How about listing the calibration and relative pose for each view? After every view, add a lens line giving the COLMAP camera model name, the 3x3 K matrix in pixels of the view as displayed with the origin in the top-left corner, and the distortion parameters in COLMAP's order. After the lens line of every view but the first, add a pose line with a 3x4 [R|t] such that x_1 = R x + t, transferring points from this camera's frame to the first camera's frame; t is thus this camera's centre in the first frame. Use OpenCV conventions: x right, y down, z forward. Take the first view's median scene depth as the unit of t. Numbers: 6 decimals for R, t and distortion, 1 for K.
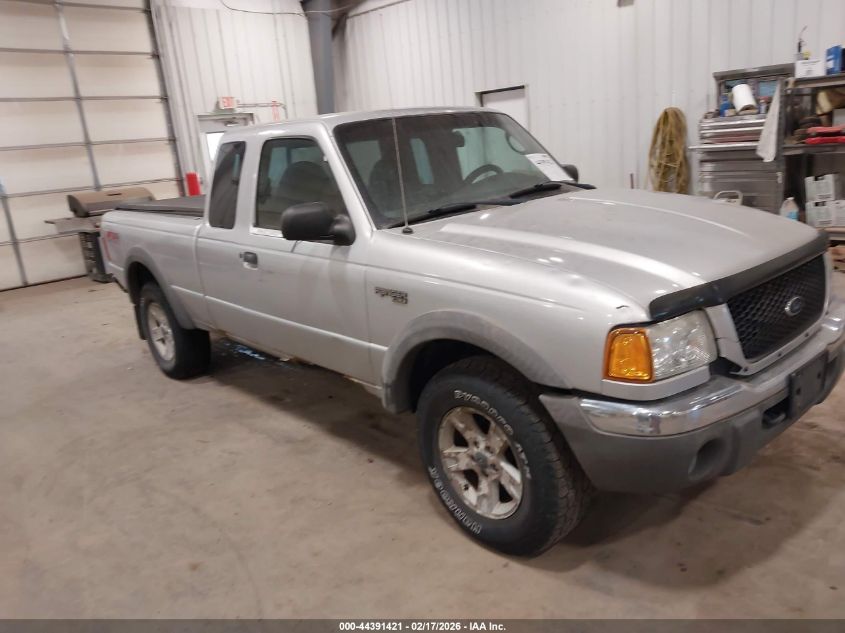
lens RADIAL K [[646.8, 0, 422.6], [0, 646.8, 300.7], [0, 0, 1]] dist [0.074667, -0.103252]
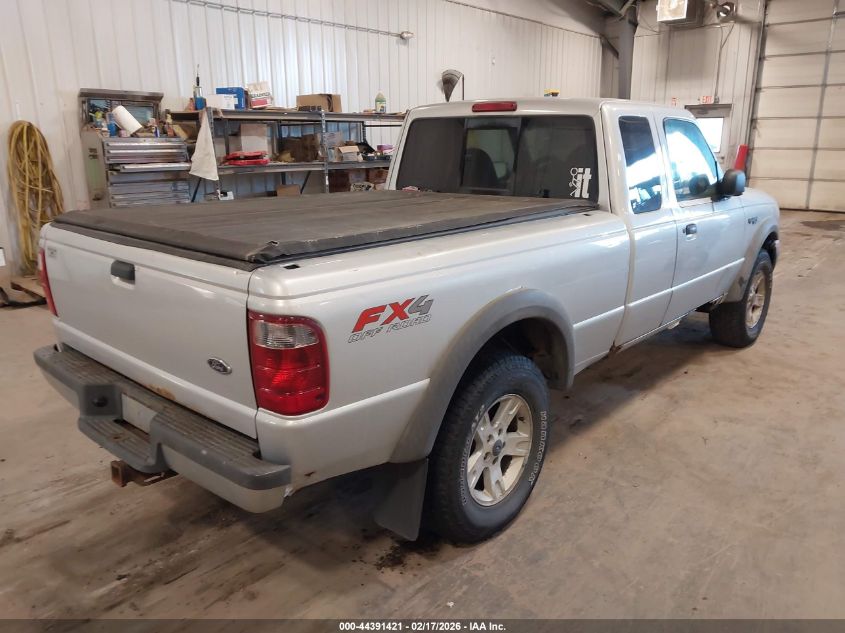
lens RADIAL K [[660.5, 0, 422.5], [0, 660.5, 316.5], [0, 0, 1]] dist [-0.007118, -0.003254]
pose [[-0.105347, -0.177201, 0.978520, -0.664743], [0.246710, 0.948576, 0.198339, -0.129332], [-0.963346, 0.262305, -0.056213, 0.793712]]
